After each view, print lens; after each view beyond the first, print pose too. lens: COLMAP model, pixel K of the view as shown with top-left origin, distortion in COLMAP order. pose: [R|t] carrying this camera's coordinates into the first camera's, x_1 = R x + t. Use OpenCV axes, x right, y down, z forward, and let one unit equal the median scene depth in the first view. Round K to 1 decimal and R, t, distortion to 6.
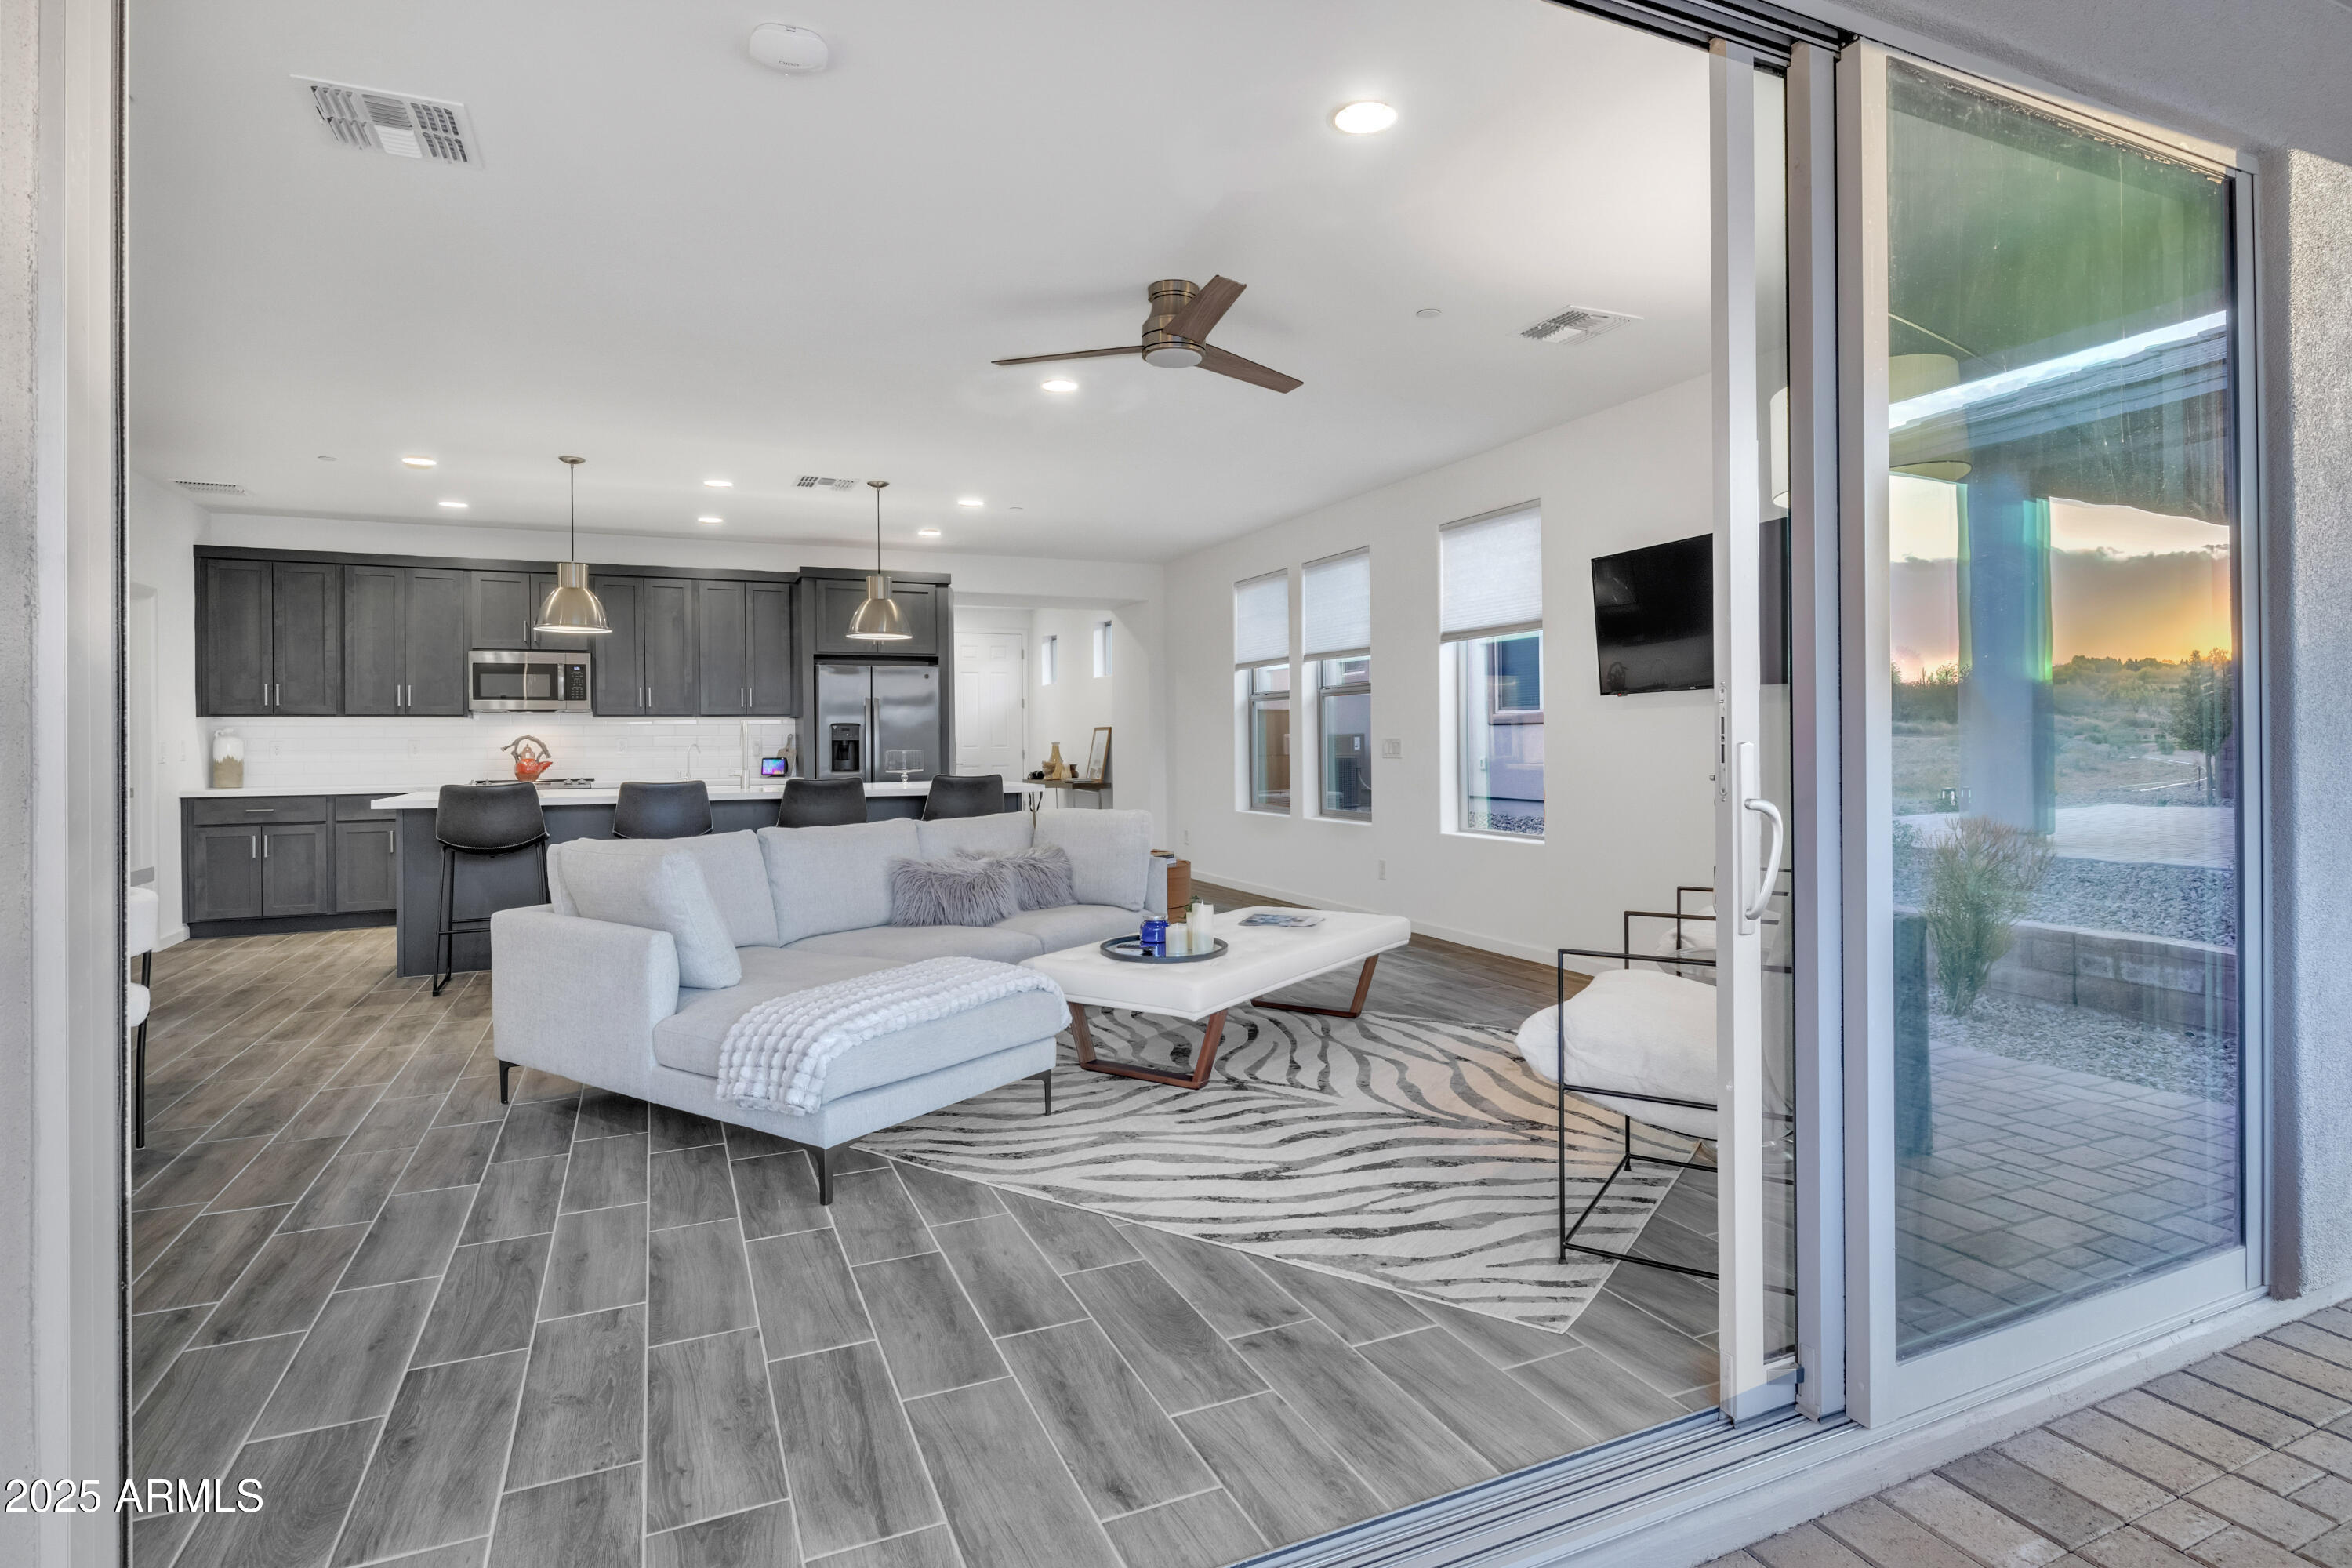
lens RADIAL K [[1194.3, 0, 1190.2], [0, 1194.3, 737.8], [0, 0, 1]] dist [-0.004038, -0.001007]
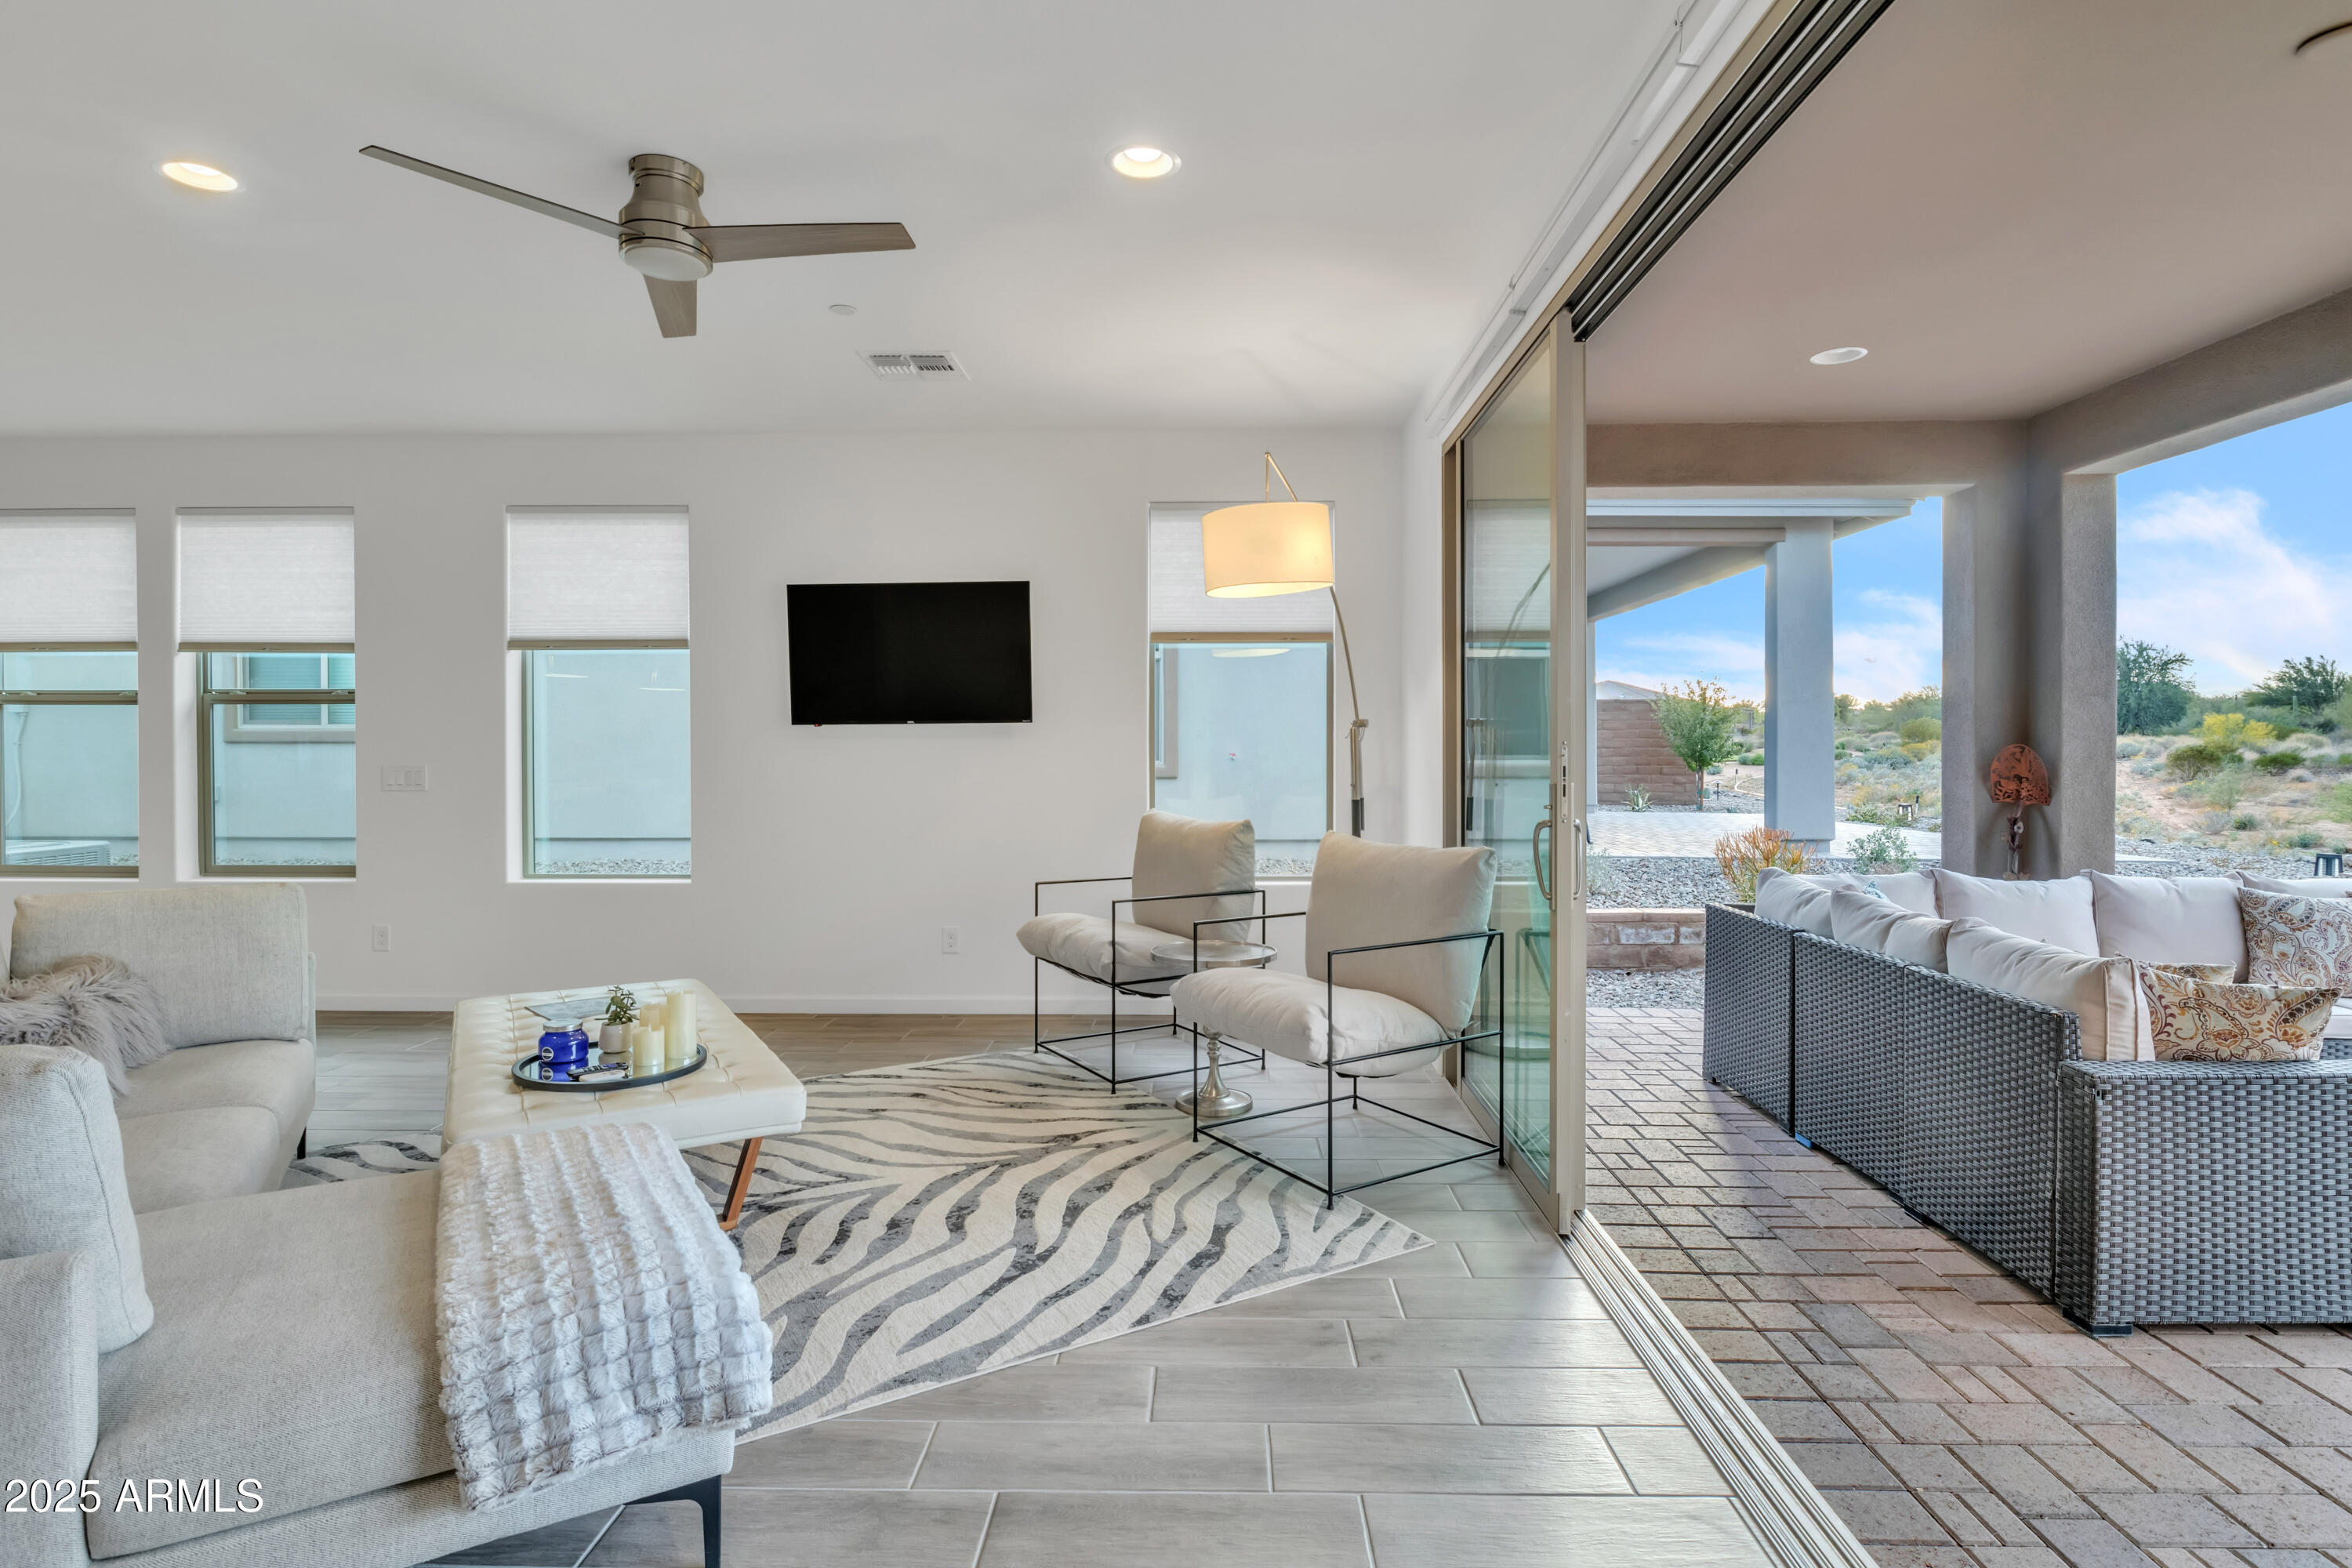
lens RADIAL K [[1185.7, 0, 1190.5], [0, 1185.7, 757.1], [0, 0, 1]] dist [-0.006745, -0.000926]
pose [[0.430691, 0.008064, 0.902464, -0.672487], [-0.006546, 0.999962, -0.005811, -0.008999], [-0.902476, -0.003404, 0.430727, 0.488778]]
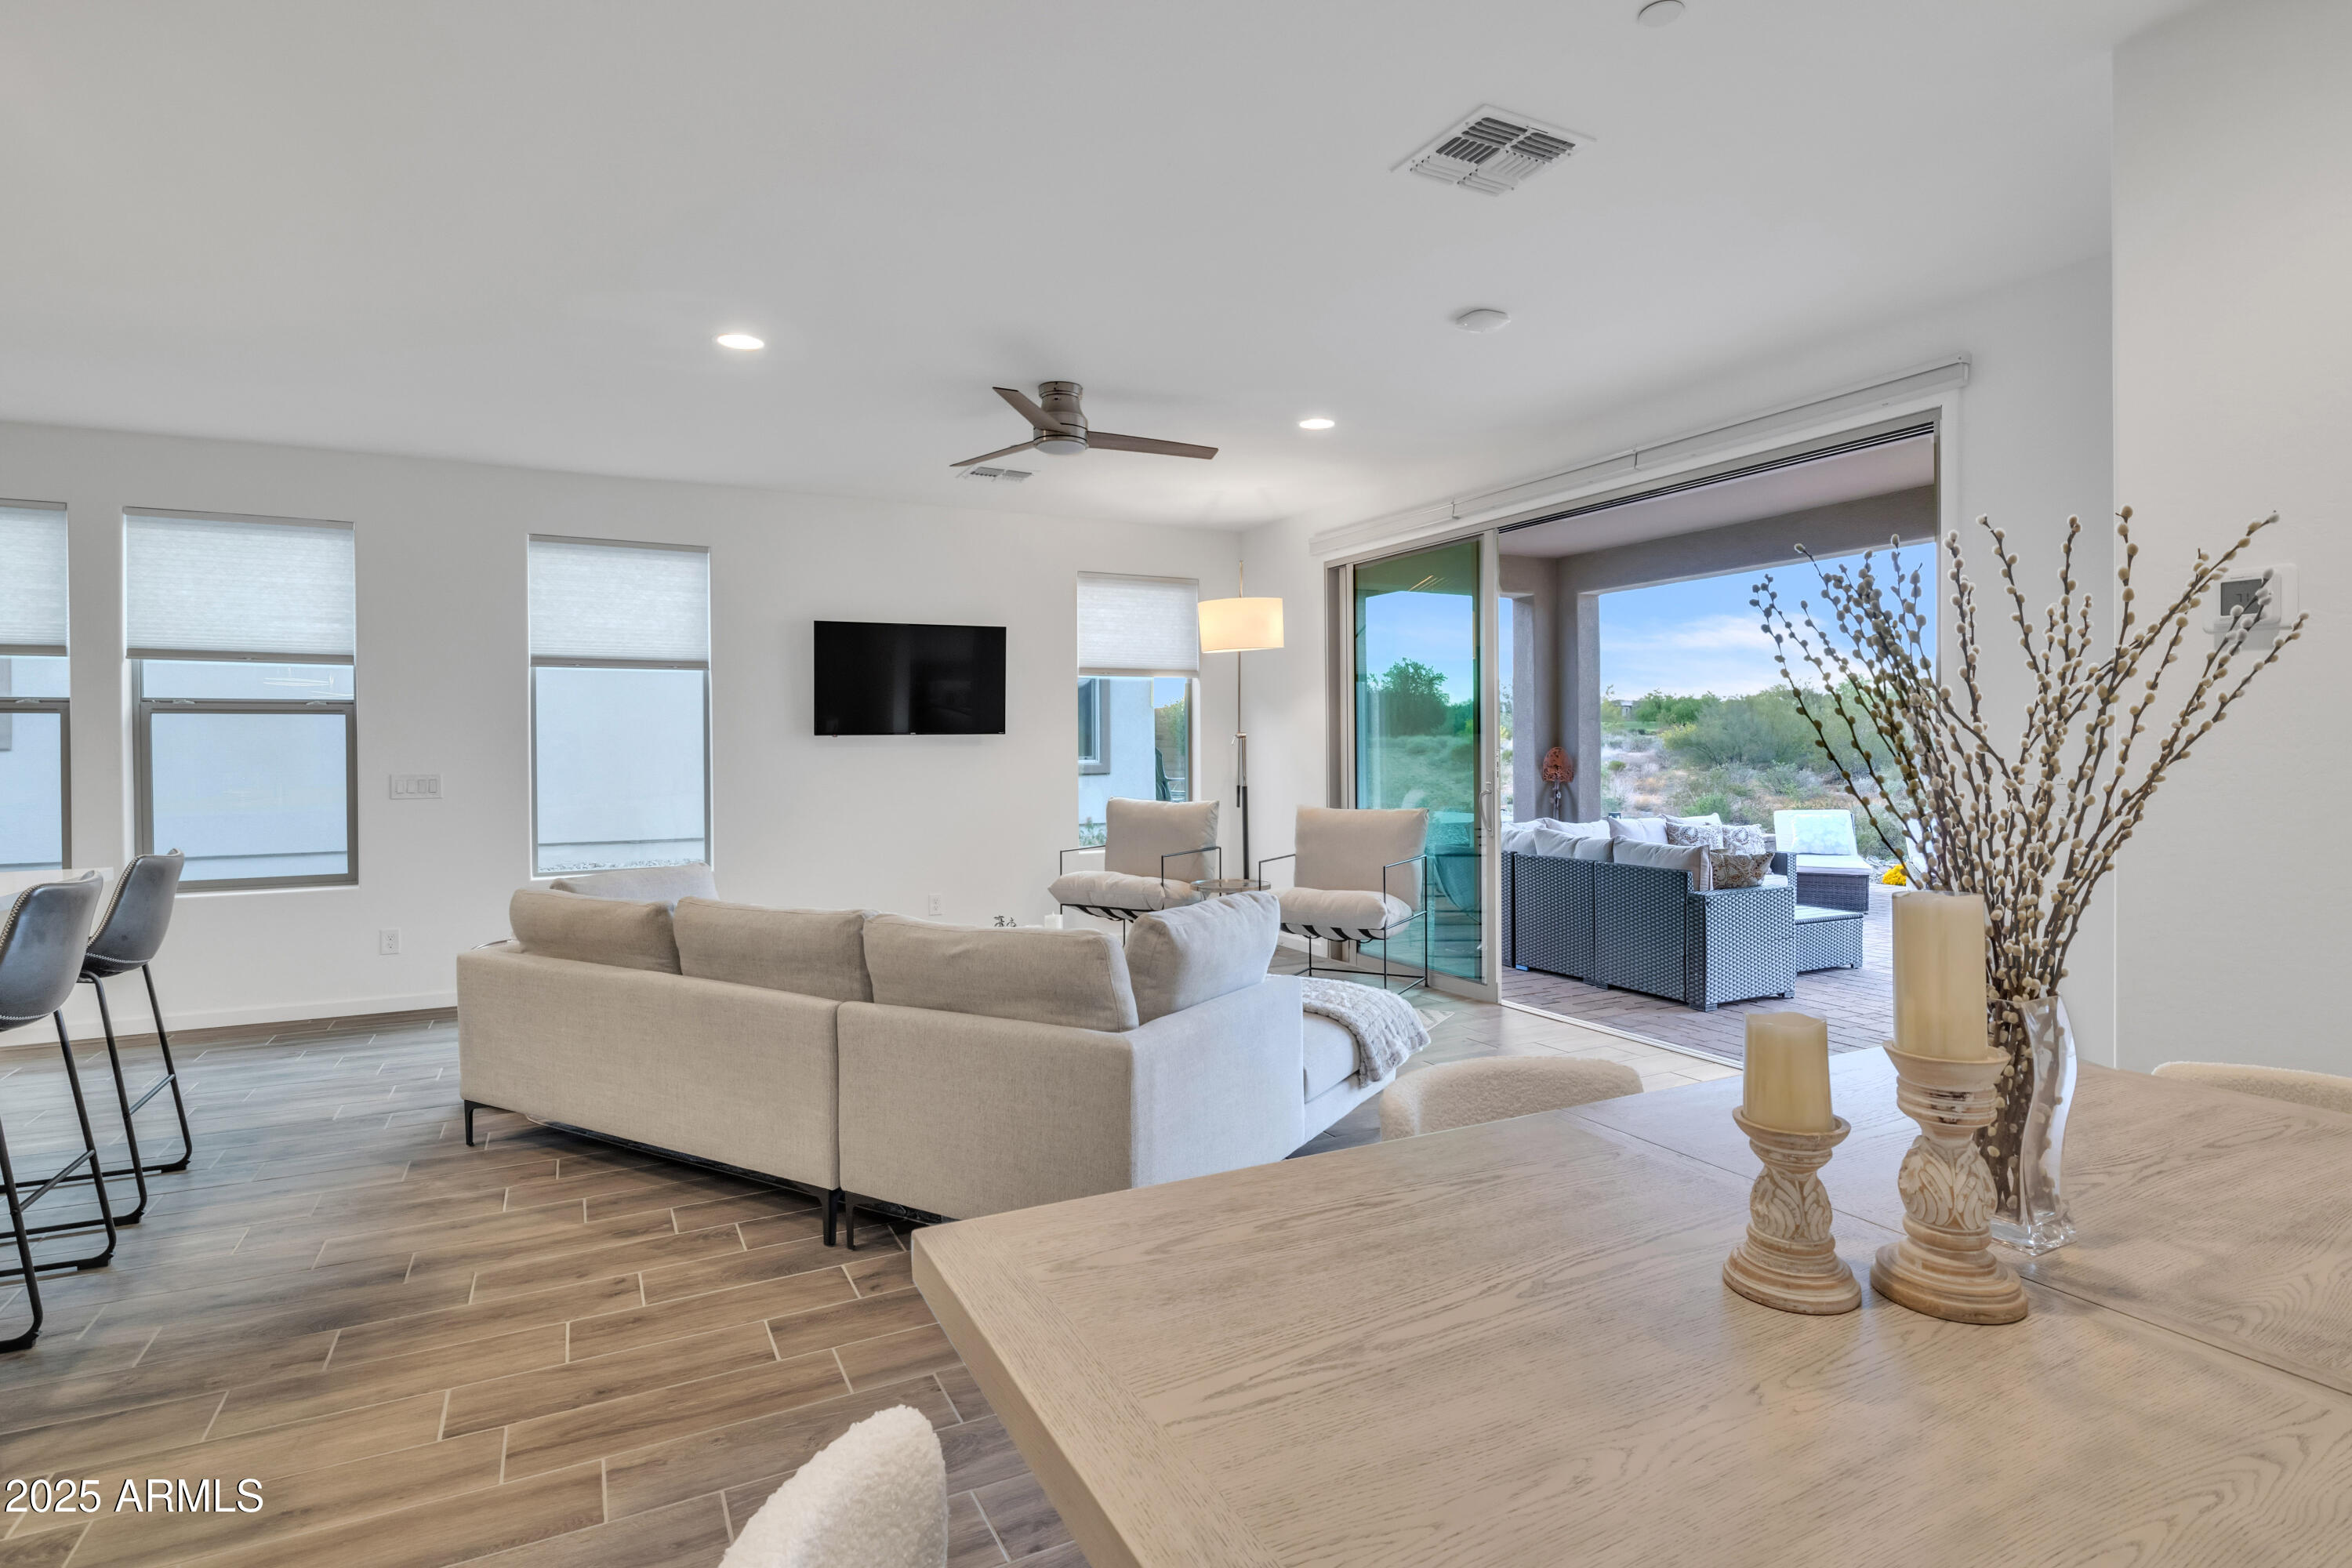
lens RADIAL K [[1185.7, 0, 1190.5], [0, 1185.7, 757.1], [0, 0, 1]] dist [-0.006745, -0.000926]
pose [[-0.057051, 0.005719, 0.998355, -1.469500], [0.005552, 0.999970, -0.005411, -0.009137], [-0.998356, 0.005234, -0.057081, 1.183693]]
